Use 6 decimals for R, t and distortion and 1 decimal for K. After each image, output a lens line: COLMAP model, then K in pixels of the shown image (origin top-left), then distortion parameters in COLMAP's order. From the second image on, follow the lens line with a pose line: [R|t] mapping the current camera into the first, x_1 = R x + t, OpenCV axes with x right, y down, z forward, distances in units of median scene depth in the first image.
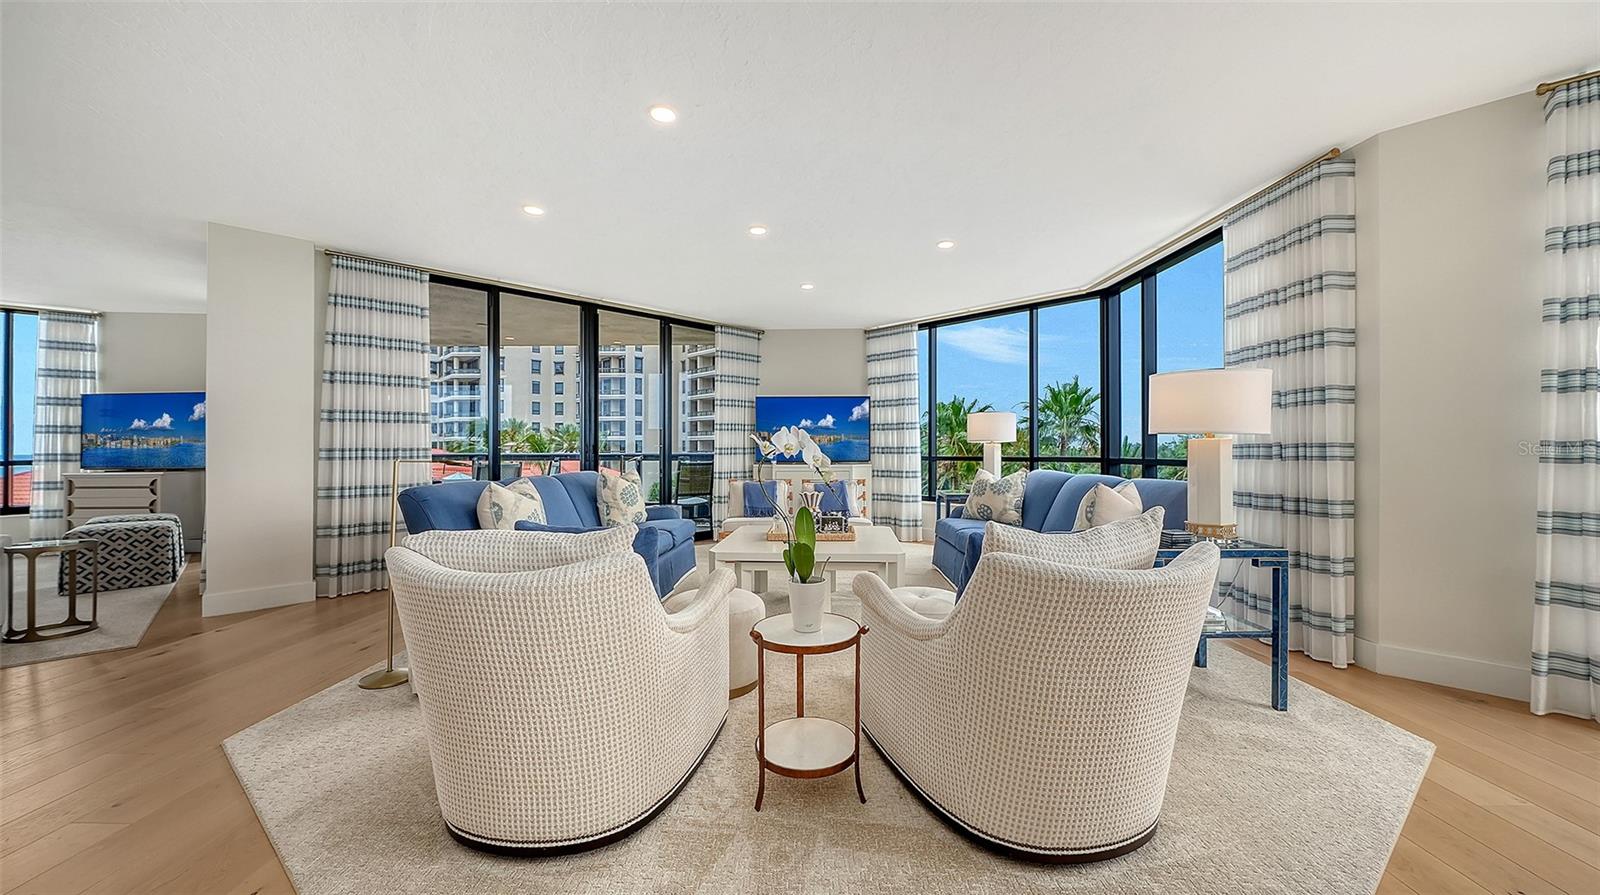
lens RADIAL K [[565.5, 0, 794.1], [0, 565.5, 441.5], [0, 0, 1]] dist [-0.000080, -0.002111]
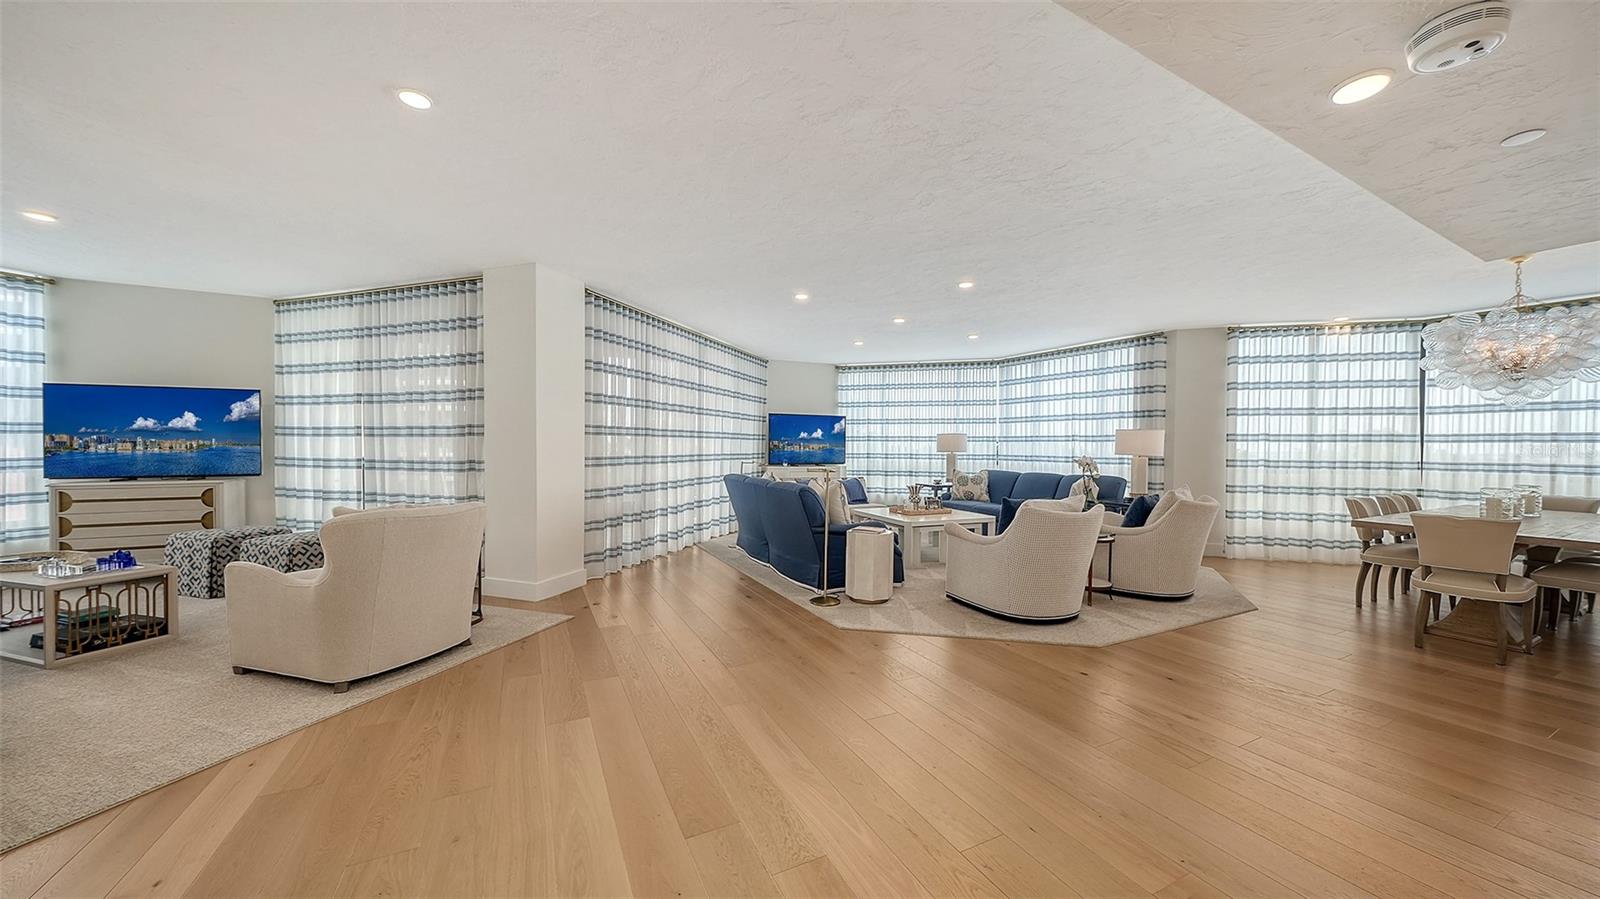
lens RADIAL K [[558.4, 0, 800.0], [0, 558.4, 449.5], [0, 0, 1]] dist [0.000519, -0.000065]
pose [[0.888440, 0.007938, 0.458923, -0.846481], [-0.017257, 0.999721, 0.016117, -0.027572], [-0.458668, -0.022239, 0.888330, -0.222686]]
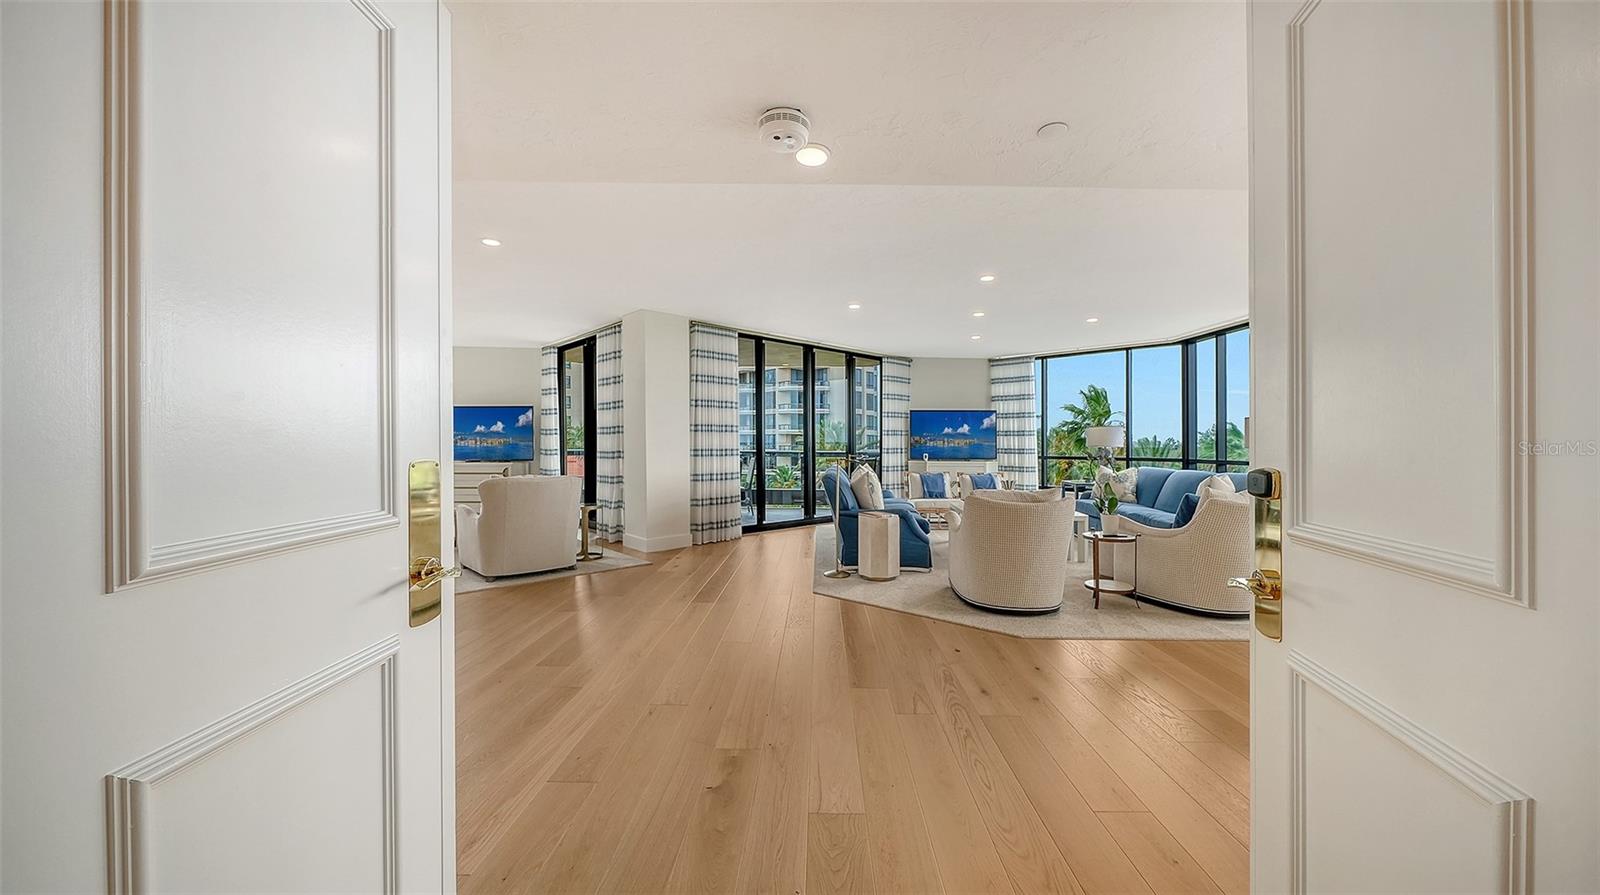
lens RADIAL K [[566.7, 0, 802.7], [0, 566.7, 443.5], [0, 0, 1]] dist [0.000410, -0.000078]
pose [[0.999951, 0.007890, -0.005934, -0.452414], [-0.007817, 0.999895, 0.012213, -0.021424], [0.006030, -0.012166, 0.999908, -0.482239]]
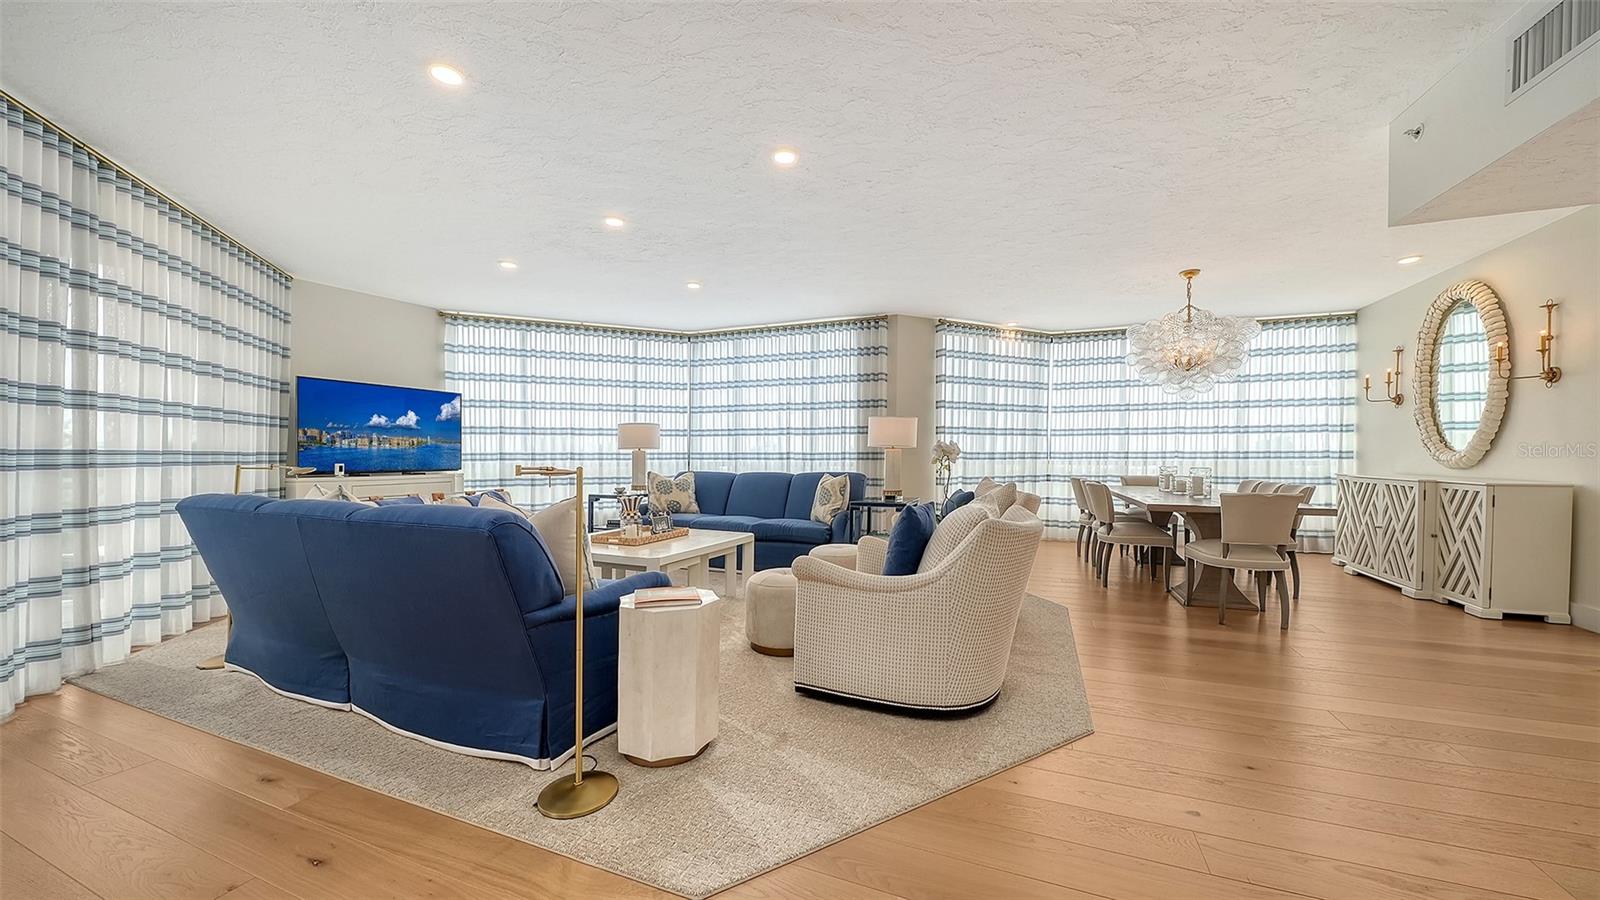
lens RADIAL K [[562.8, 0, 818.0], [0, 562.8, 457.8], [0, 0, 1]] dist [-0.001887, -0.000124]
pose [[0.352695, -0.002256, 0.935736, -0.684184], [-0.012800, 0.999892, 0.007235, 0.006406], [-0.935651, -0.014529, 0.352628, 0.277440]]
